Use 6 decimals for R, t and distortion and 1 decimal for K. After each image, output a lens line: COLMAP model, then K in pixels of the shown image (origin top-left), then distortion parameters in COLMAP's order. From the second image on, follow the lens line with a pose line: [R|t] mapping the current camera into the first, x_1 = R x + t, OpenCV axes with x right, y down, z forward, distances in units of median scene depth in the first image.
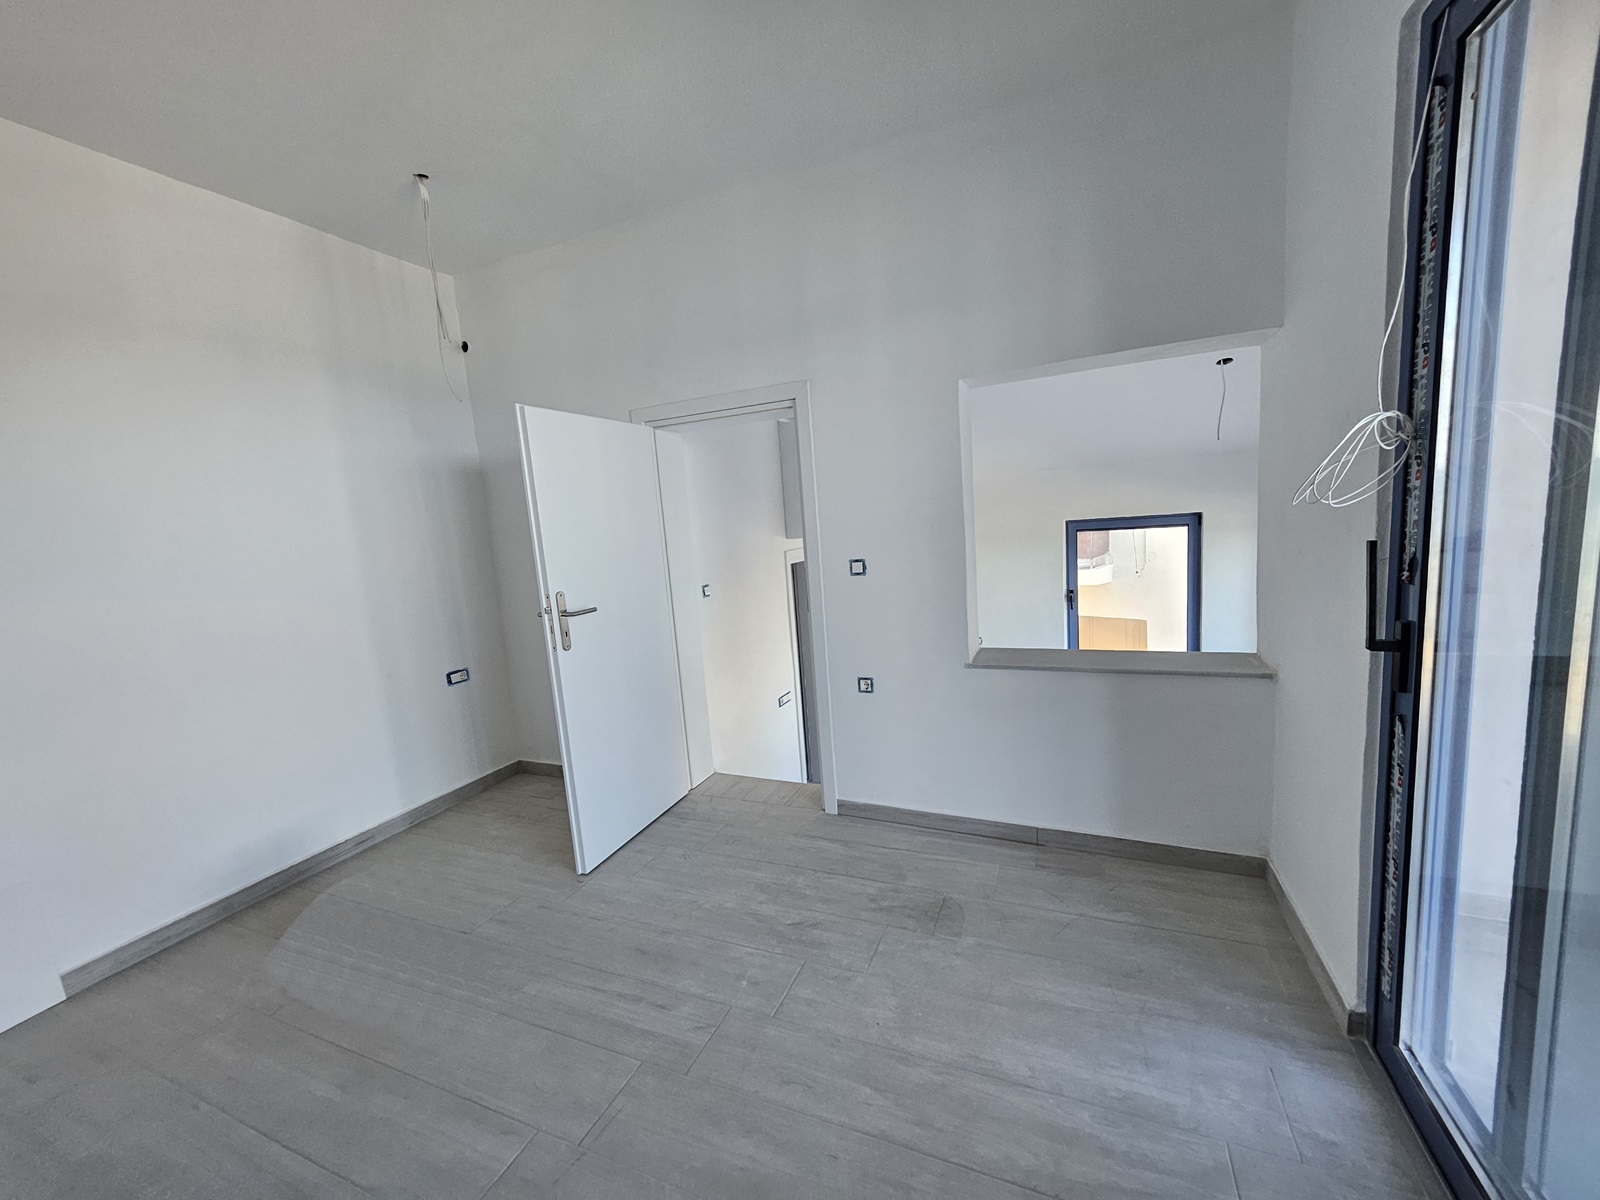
lens RADIAL K [[627.4, 0, 805.9], [0, 627.4, 601.8], [0, 0, 1]] dist [-0.001865, 0.000378]
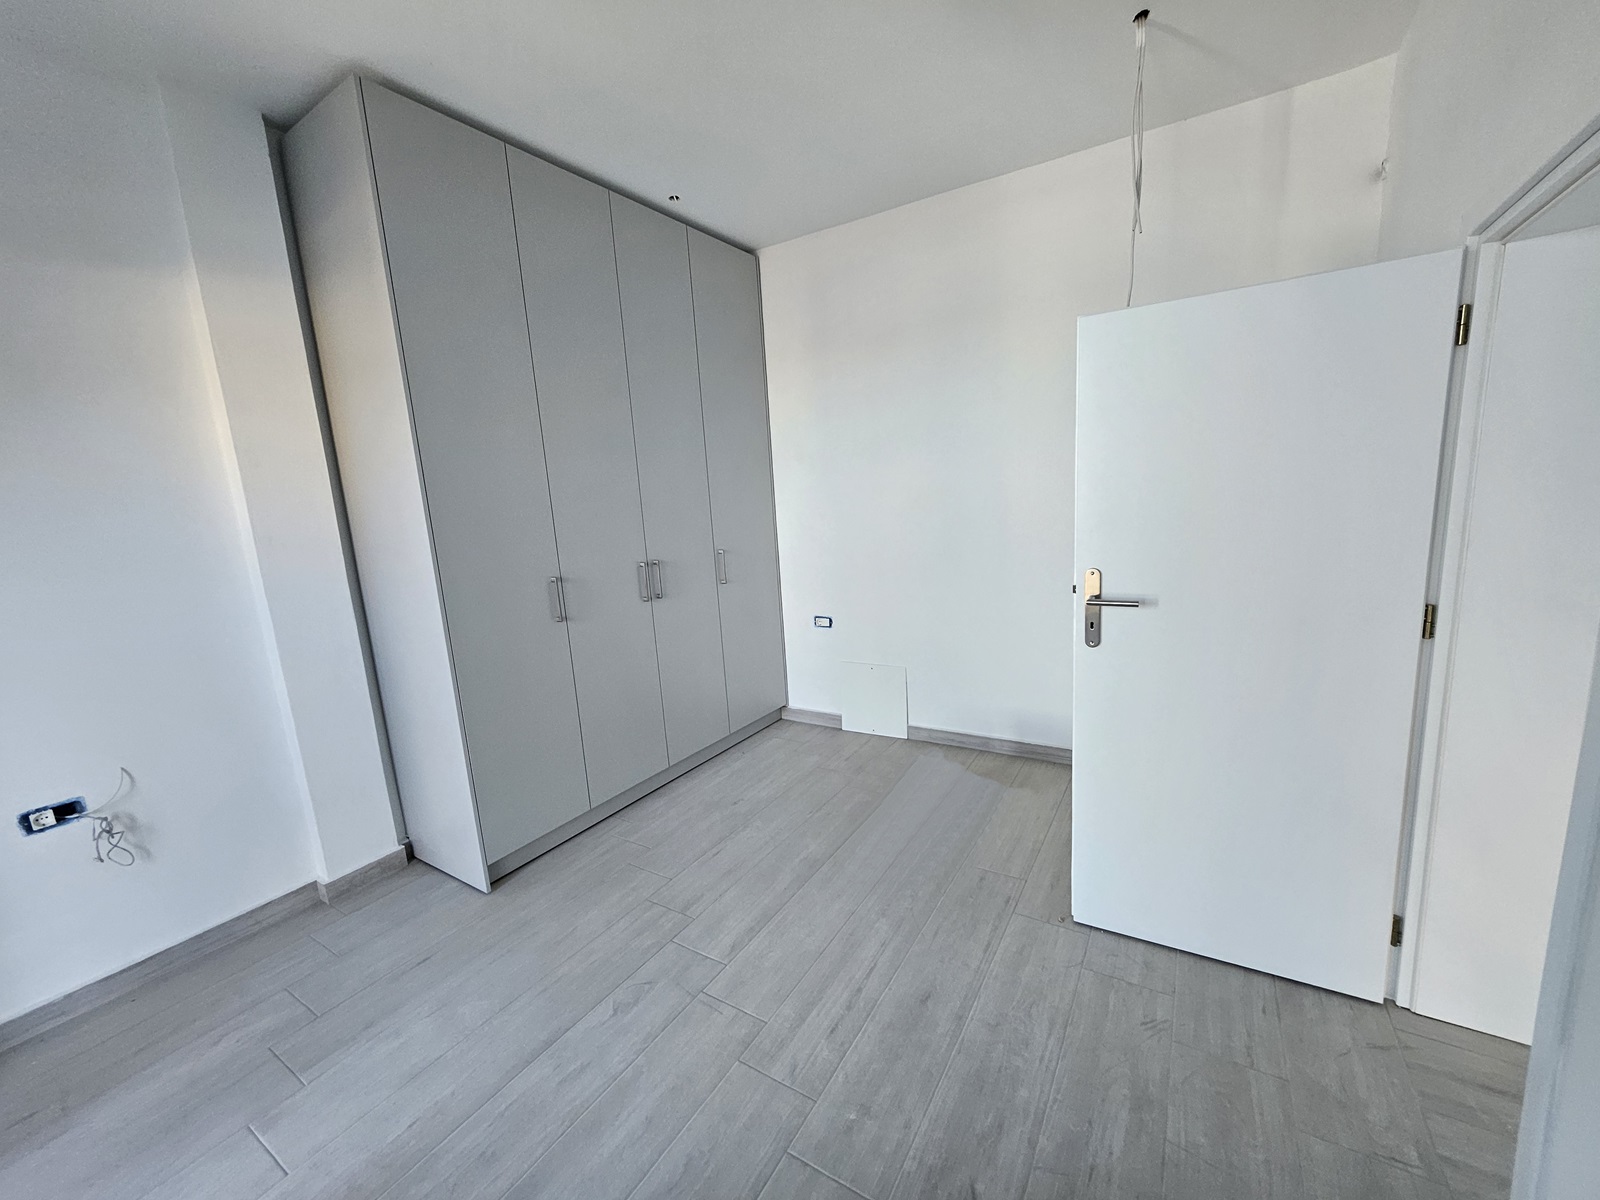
lens RADIAL K [[627.4, 0, 805.9], [0, 627.4, 601.8], [0, 0, 1]] dist [-0.001865, 0.000378]
pose [[-0.140495, 0.250422, -0.957888, 0.469185], [-0.065217, 0.963042, 0.261335, -0.185582], [0.987931, 0.099186, -0.118971, 0.940528]]
